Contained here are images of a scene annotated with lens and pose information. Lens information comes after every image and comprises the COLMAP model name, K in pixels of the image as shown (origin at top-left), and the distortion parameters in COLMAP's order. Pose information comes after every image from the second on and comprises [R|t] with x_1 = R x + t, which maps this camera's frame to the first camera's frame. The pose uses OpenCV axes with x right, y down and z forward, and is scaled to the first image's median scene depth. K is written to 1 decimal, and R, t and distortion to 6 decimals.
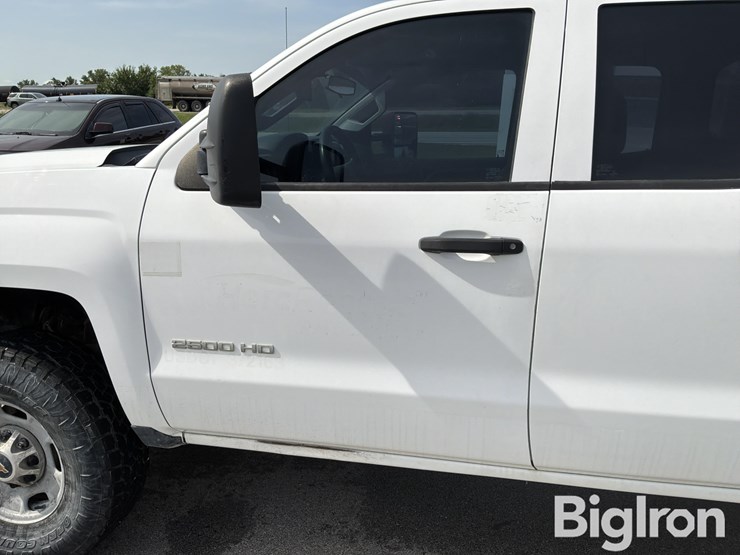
lens RADIAL K [[615.8, 0, 370.0], [0, 615.8, 277.5], [0, 0, 1]] dist [0.141757, -0.285509]
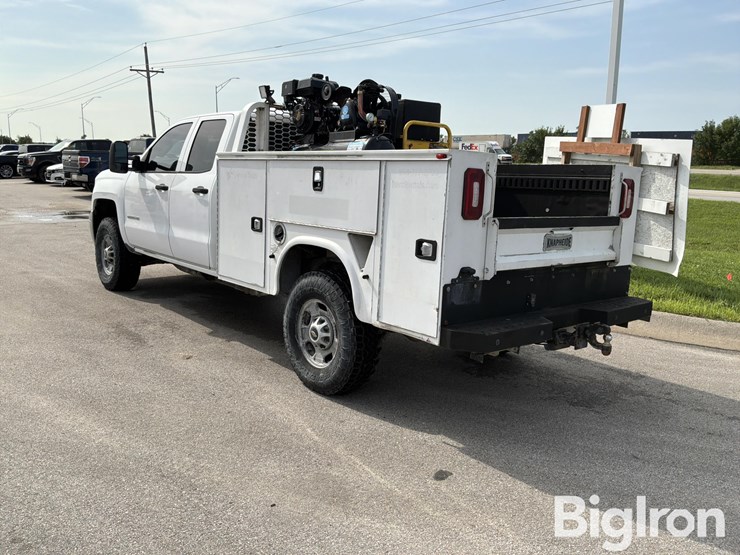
lens RADIAL K [[615.8, 0, 370.0], [0, 615.8, 277.5], [0, 0, 1]] dist [0.141757, -0.285509]
pose [[0.790822, 0.129967, -0.598088, 2.825273], [-0.182436, 0.982829, -0.027652, 0.284861], [0.584224, 0.130981, 0.800954, -0.935658]]
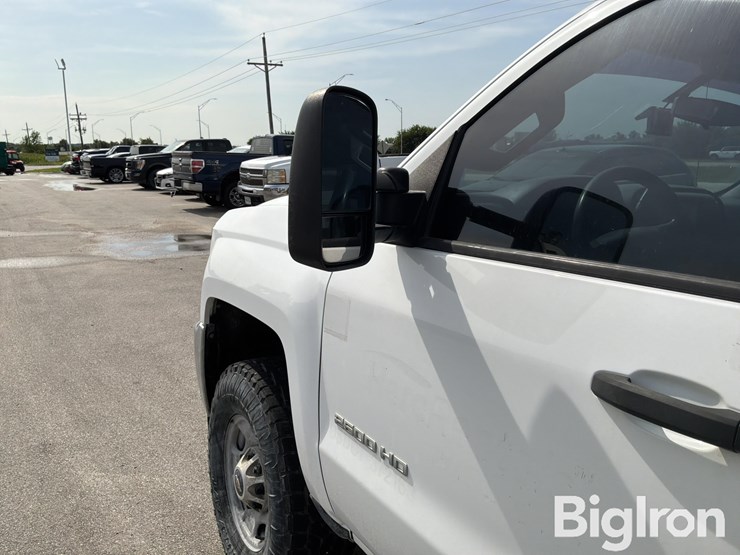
lens RADIAL K [[615.8, 0, 370.0], [0, 615.8, 277.5], [0, 0, 1]] dist [0.141757, -0.285509]
pose [[0.683053, 0.145728, -0.715683, 0.279734], [-0.202269, 0.979309, 0.006361, -0.092380], [0.701802, 0.140416, 0.698397, 0.415954]]
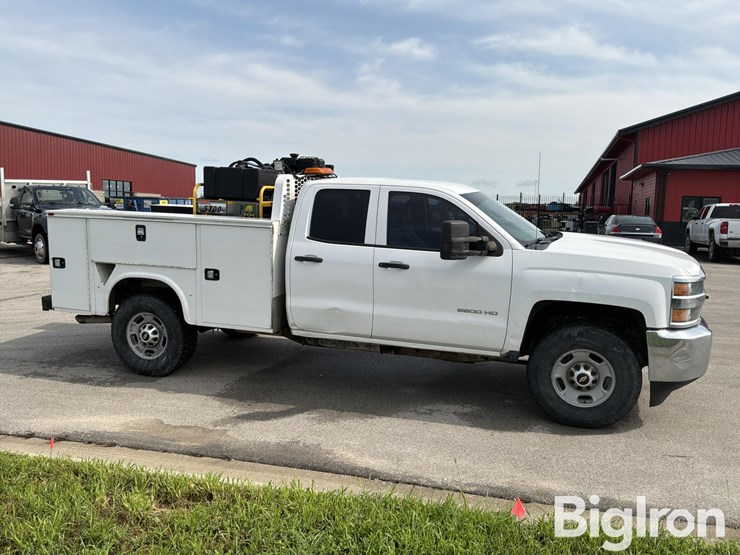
lens RADIAL K [[615.8, 0, 370.0], [0, 615.8, 277.5], [0, 0, 1]] dist [0.141757, -0.285509]
pose [[-0.994010, -0.037454, 0.102671, 0.174591], [0.003644, 0.927563, 0.373650, -1.240556], [-0.109228, 0.371786, -0.921870, 4.368481]]
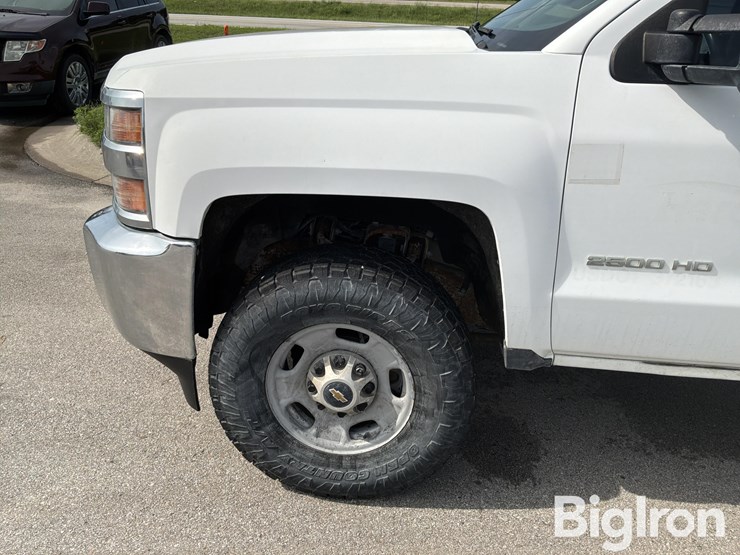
lens RADIAL K [[615.8, 0, 370.0], [0, 615.8, 277.5], [0, 0, 1]] dist [0.141757, -0.285509]
pose [[0.993532, -0.014172, 0.112668, -0.713876], [-0.003913, 0.987320, 0.158692, -0.010176], [-0.113489, -0.158107, 0.980878, 0.152669]]
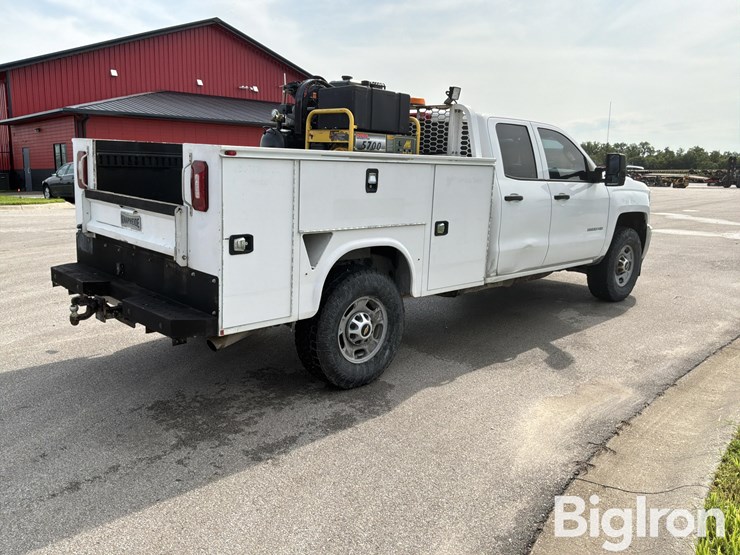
lens RADIAL K [[615.8, 0, 370.0], [0, 615.8, 277.5], [0, 0, 1]] dist [0.141757, -0.285509]
pose [[-0.556914, 0.139085, -0.818842, 3.375028], [-0.228996, 0.921955, 0.312345, -0.643066], [0.798378, 0.361461, -0.481599, 2.680318]]
